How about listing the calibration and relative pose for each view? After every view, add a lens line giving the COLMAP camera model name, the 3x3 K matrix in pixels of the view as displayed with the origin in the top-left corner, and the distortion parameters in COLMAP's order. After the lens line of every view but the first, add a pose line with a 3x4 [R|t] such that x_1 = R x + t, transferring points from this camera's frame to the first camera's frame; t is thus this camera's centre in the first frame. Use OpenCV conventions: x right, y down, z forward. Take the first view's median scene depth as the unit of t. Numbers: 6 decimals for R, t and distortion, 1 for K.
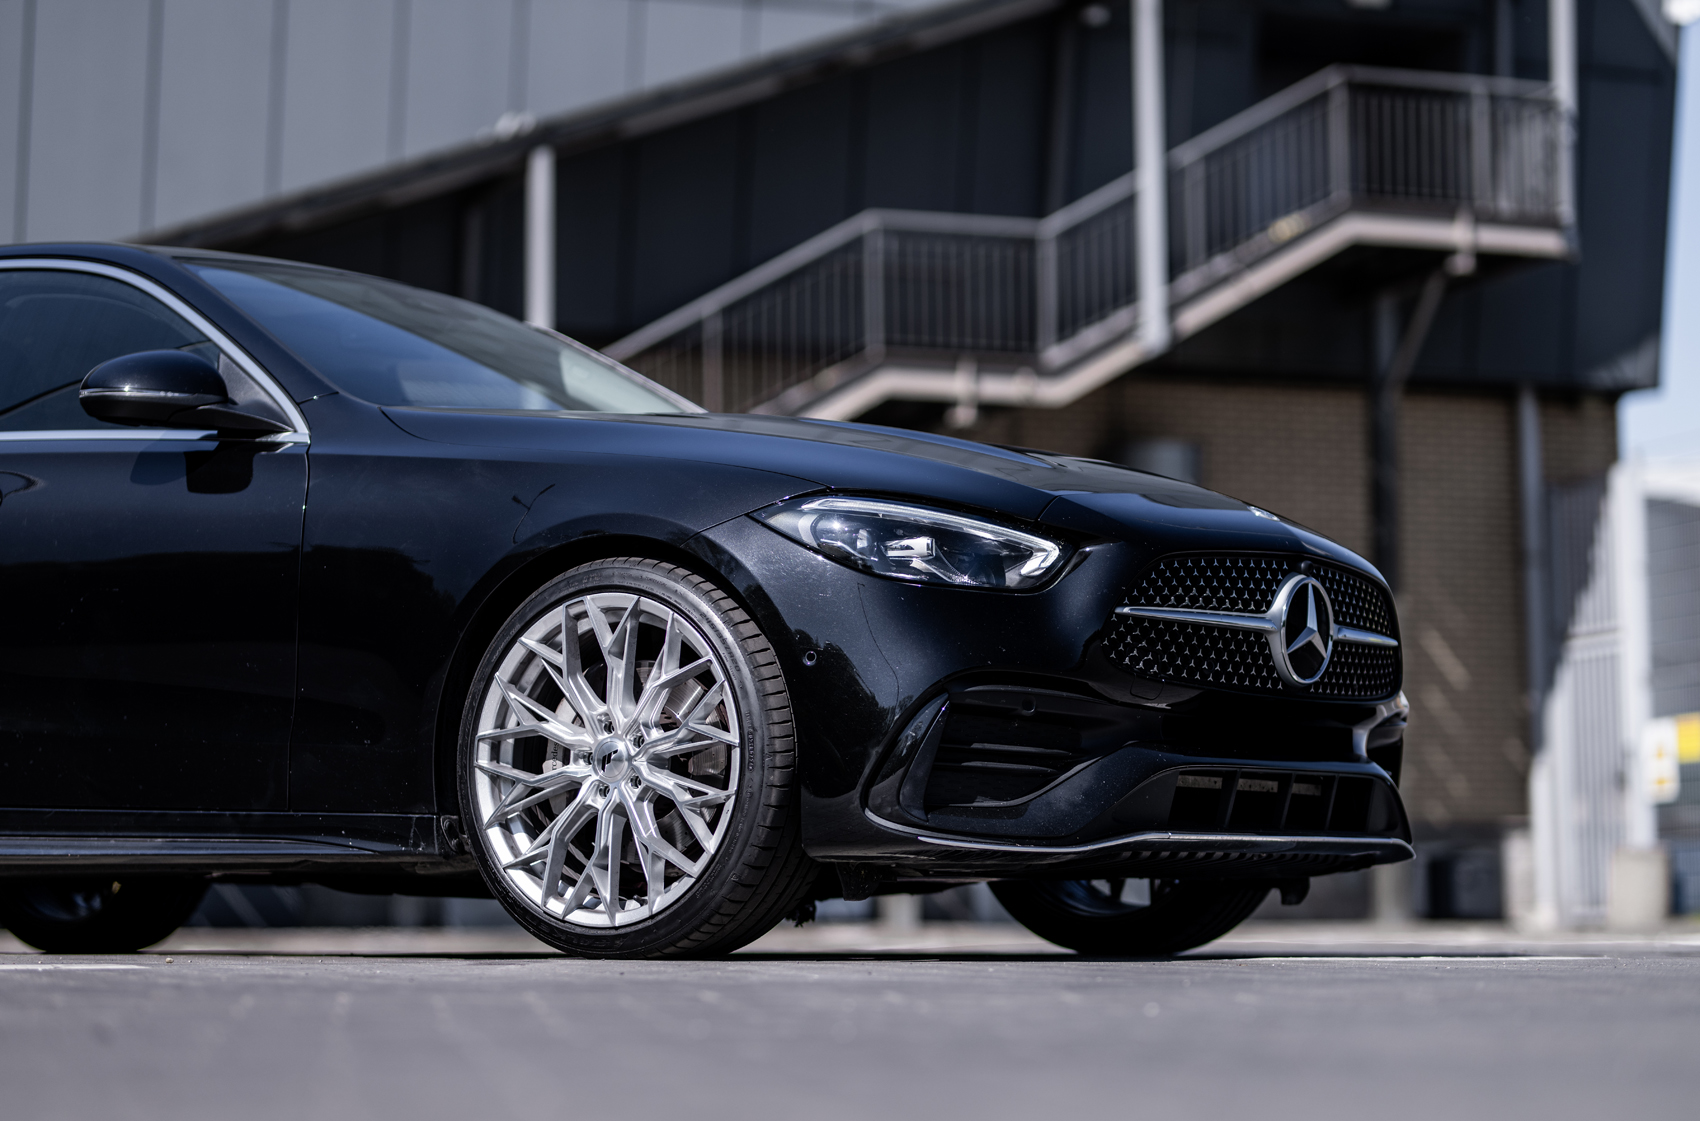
lens RADIAL K [[3995.2, 0, 850.0], [0, 3995.2, 560.5], [0, 0, 1]] dist [0.026550, -0.381176]
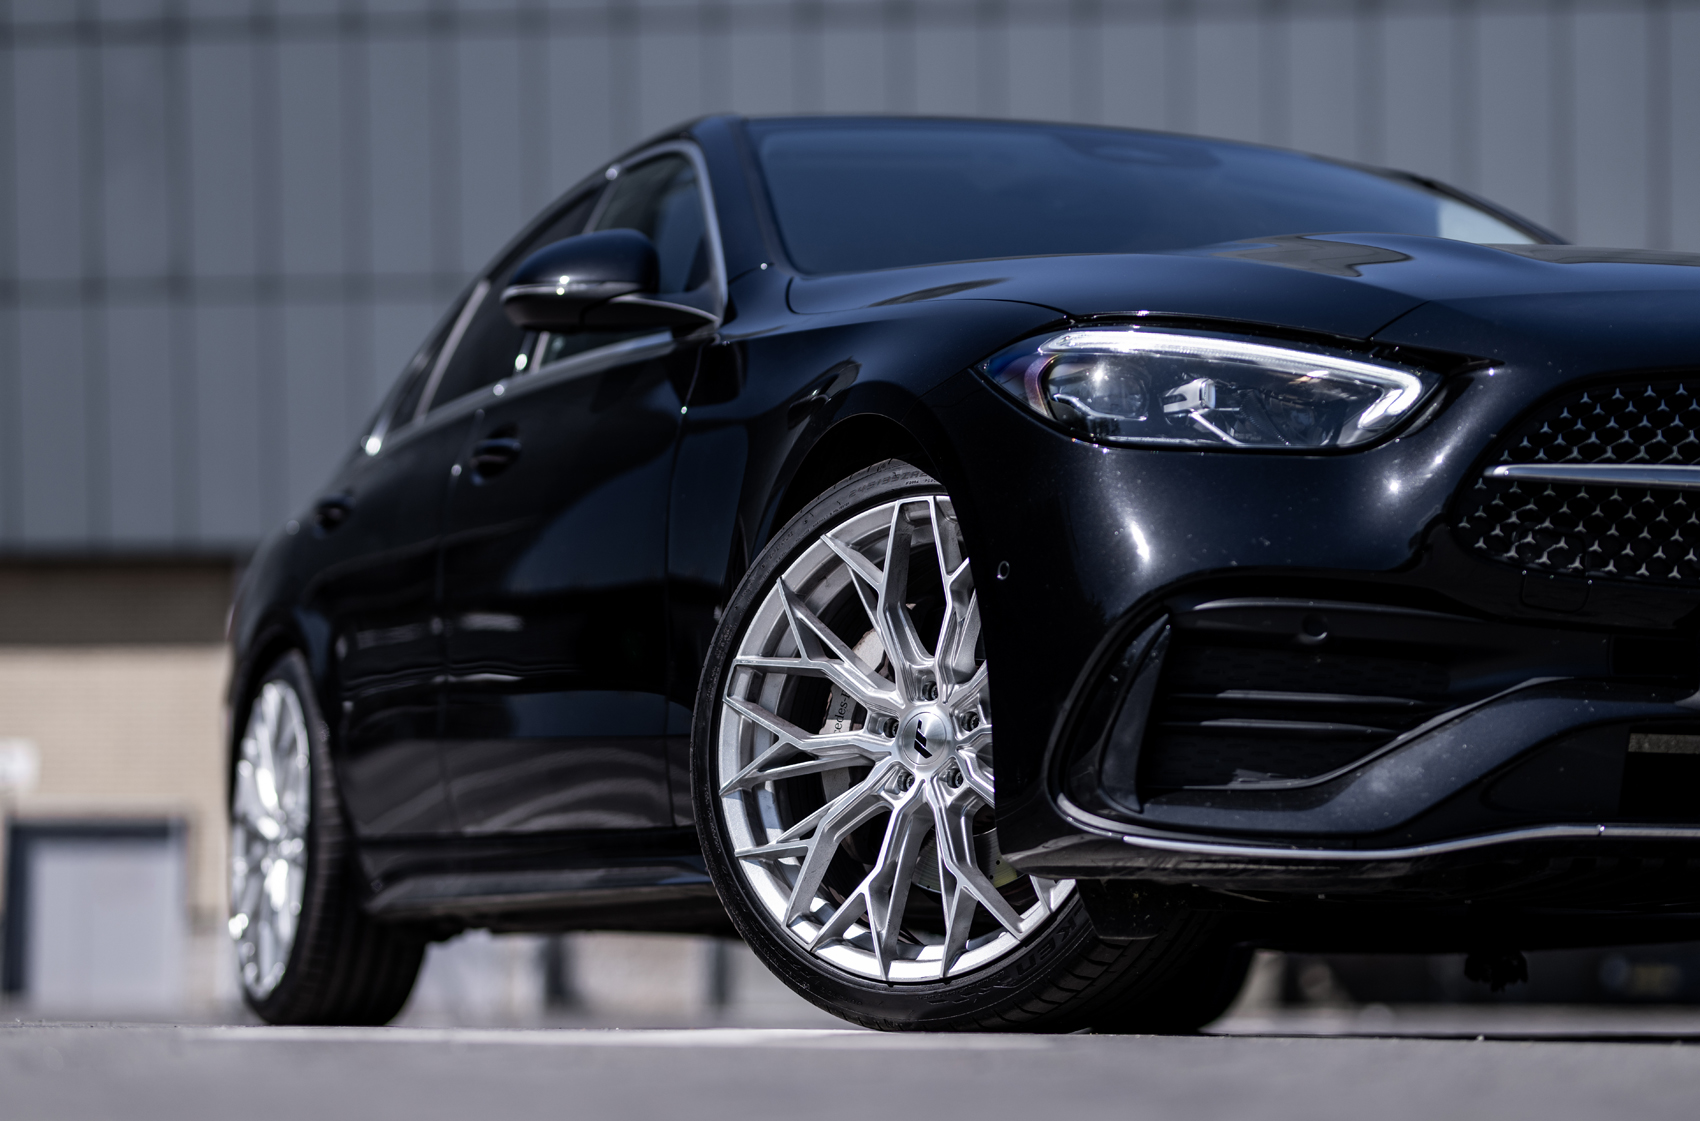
lens RADIAL K [[4132.7, 0, 850.0], [0, 4132.7, 560.5], [0, 0, 1]] dist [0.006294, -0.145038]
pose [[0.819734, -0.057507, -0.569850, 0.347766], [0.044297, 0.998332, -0.037026, 0.045115], [0.571029, 0.005108, 0.820914, 0.406015]]
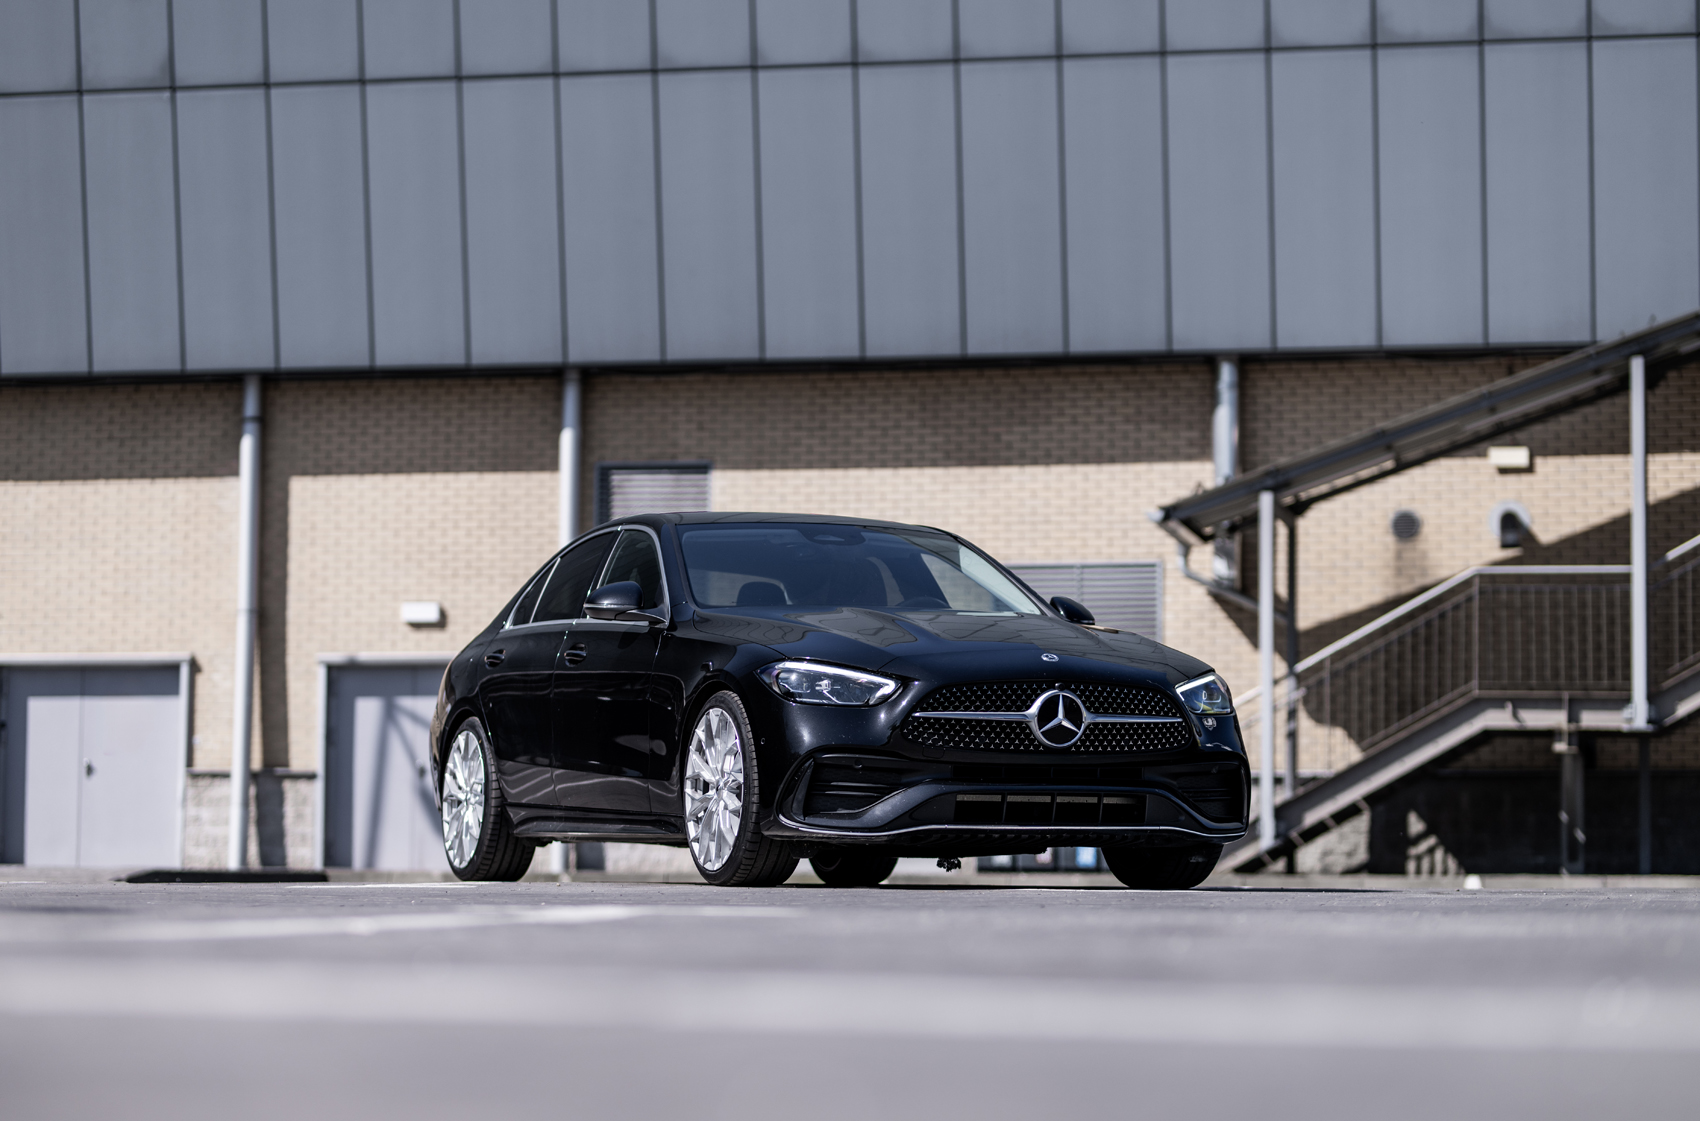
lens RADIAL K [[4132.7, 0, 850.0], [0, 4132.7, 560.5], [0, 0, 1]] dist [0.006294, -0.145038]
pose [[0.834958, -0.032285, -0.549365, 1.165145], [0.041493, 0.999129, 0.004346, -0.074079], [0.548747, -0.026424, 0.835571, -0.737238]]
